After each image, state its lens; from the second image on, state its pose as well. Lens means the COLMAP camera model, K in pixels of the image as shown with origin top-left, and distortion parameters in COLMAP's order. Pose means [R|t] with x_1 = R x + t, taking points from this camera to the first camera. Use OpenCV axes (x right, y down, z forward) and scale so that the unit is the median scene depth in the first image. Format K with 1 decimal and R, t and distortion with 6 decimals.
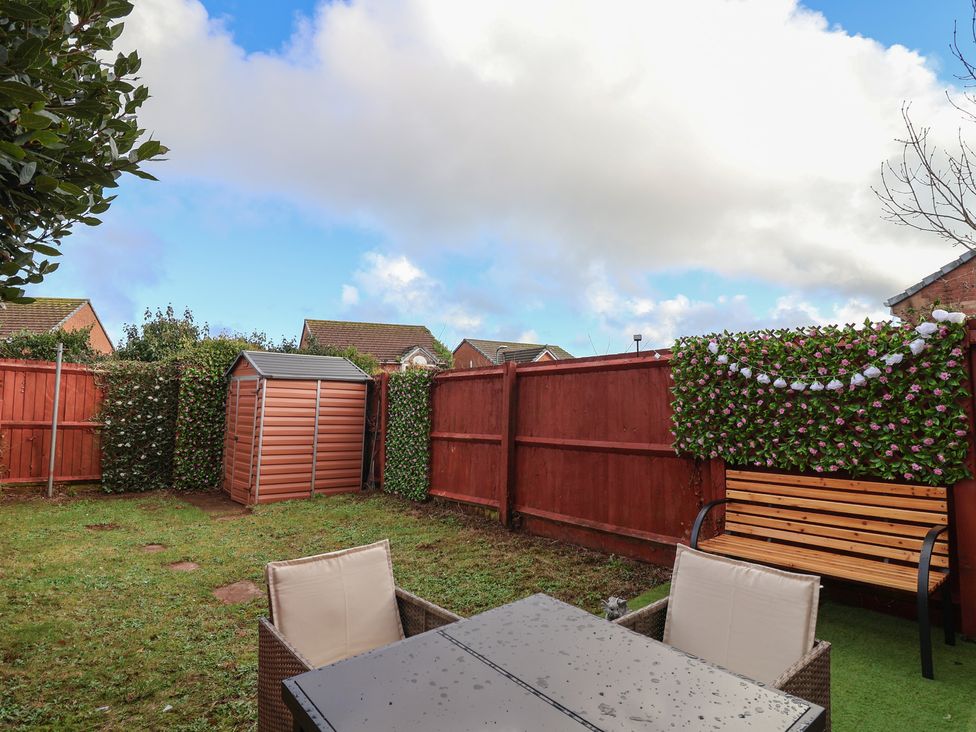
lens RADIAL K [[520.5, 0, 485.6], [0, 520.5, 361.1], [0, 0, 1]] dist [0.000831, -0.011913]
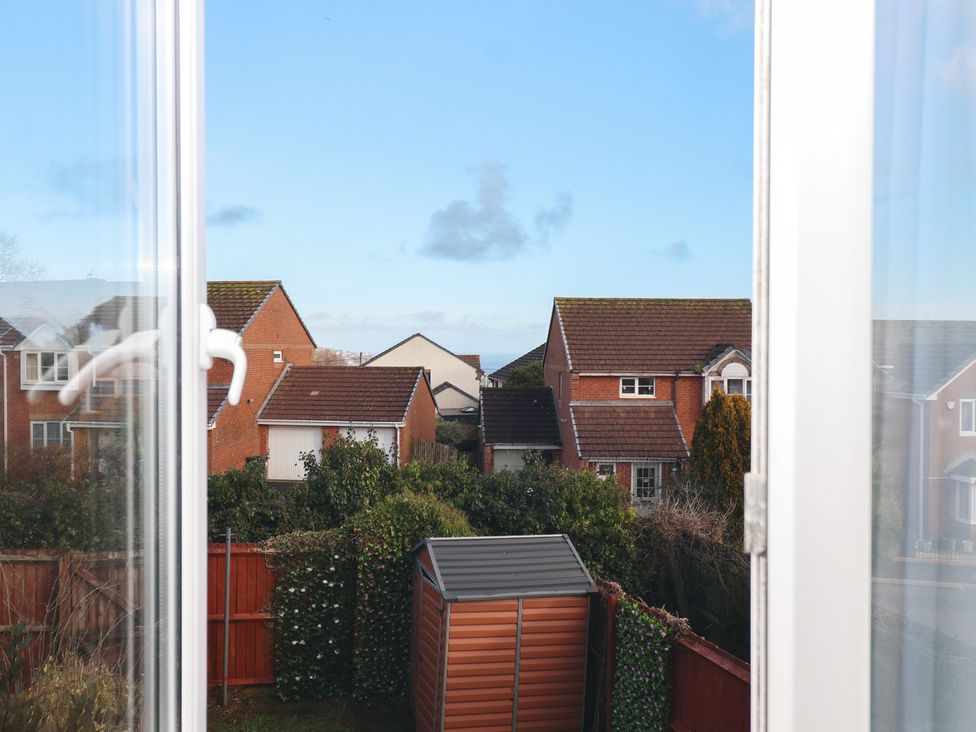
lens RADIAL K [[868.9, 0, 485.7], [0, 868.9, 366.0], [0, 0, 1]] dist [0.021719, -0.013619]
pose [[0.906686, 0.020613, -0.421301, 0.126682], [0.016925, 0.996223, 0.085167, -0.369717], [0.421466, -0.084350, 0.902913, -0.062606]]
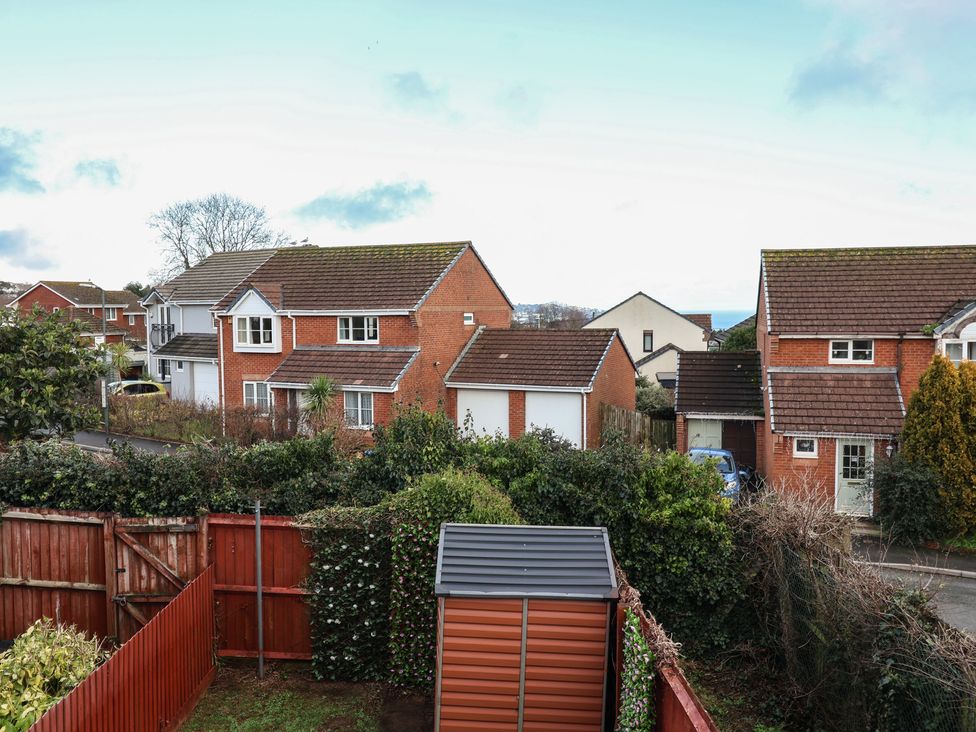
lens RADIAL K [[894.5, 0, 473.3], [0, 894.5, 368.0], [0, 0, 1]] dist [0.014873, 0.003694]
pose [[0.744333, 0.047383, -0.666125, 0.330455], [0.046831, 0.991320, 0.122844, -0.363242], [0.666164, -0.122632, 0.735654, 0.194294]]
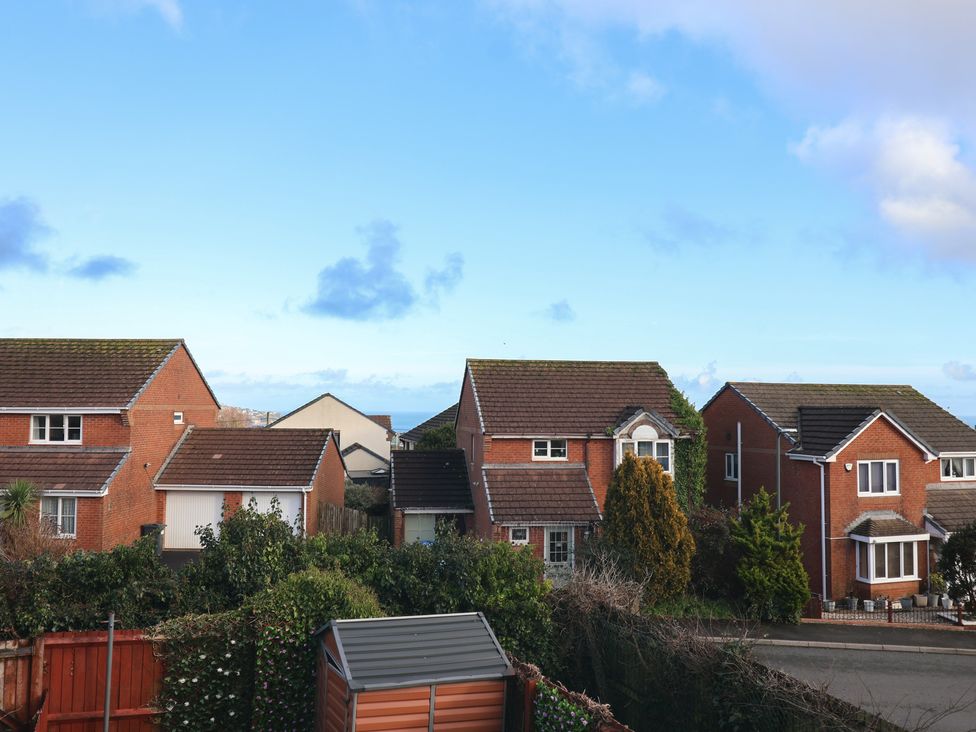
lens RADIAL K [[868.9, 0, 485.7], [0, 868.9, 366.0], [0, 0, 1]] dist [0.021719, -0.013619]
pose [[0.944839, -0.001400, -0.327532, 0.105158], [0.007864, 0.999800, 0.018412, -0.378865], [0.327440, -0.019972, 0.944661, -0.019221]]
